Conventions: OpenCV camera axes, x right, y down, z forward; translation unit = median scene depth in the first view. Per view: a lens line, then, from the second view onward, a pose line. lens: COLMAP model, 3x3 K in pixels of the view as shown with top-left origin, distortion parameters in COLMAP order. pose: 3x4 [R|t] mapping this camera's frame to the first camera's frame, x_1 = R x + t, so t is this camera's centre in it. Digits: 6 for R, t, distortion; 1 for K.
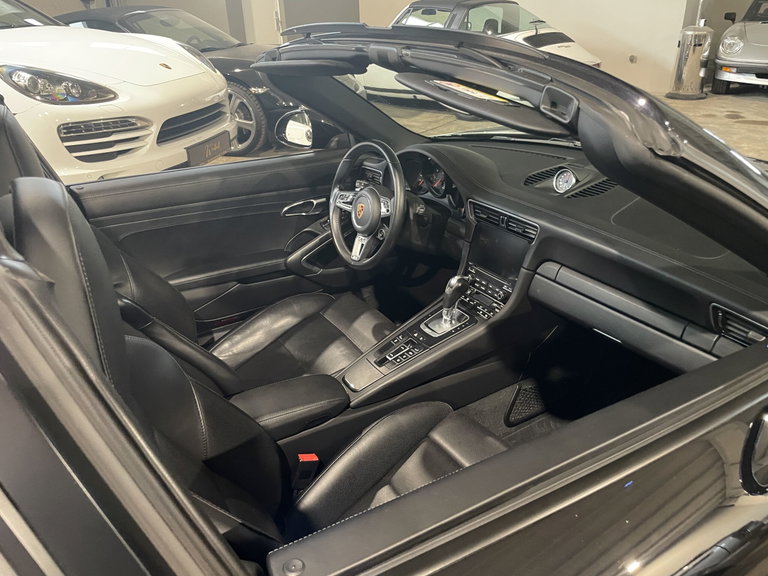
lens RADIAL K [[585.7, 0, 384.9], [0, 585.7, 289.2], [0, 0, 1]] dist [0.055622, -0.072950]
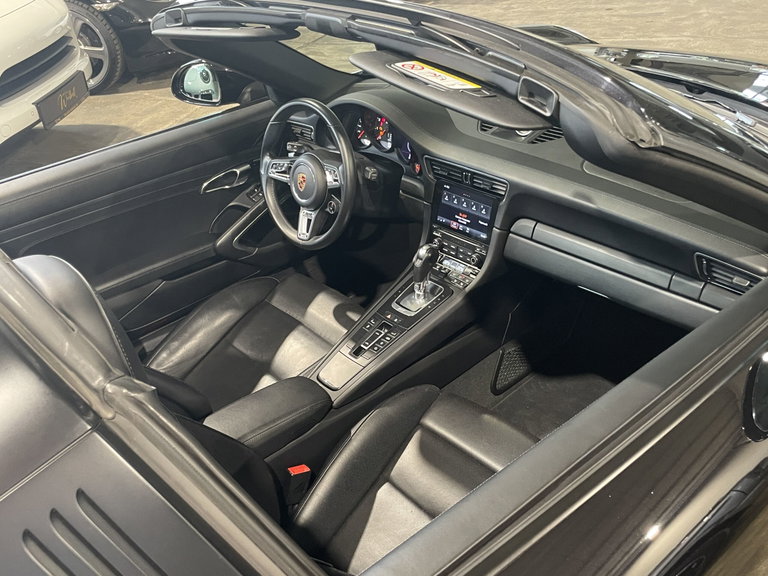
lens RADIAL K [[732.1, 0, 384.8], [0, 732.1, 290.0], [0, 0, 1]] dist [0.041012, 0.000000]
pose [[0.982700, -0.147887, 0.111486, -0.068265], [0.137028, 0.985556, 0.099511, -0.070040], [-0.124592, -0.082512, 0.988771, -0.104454]]
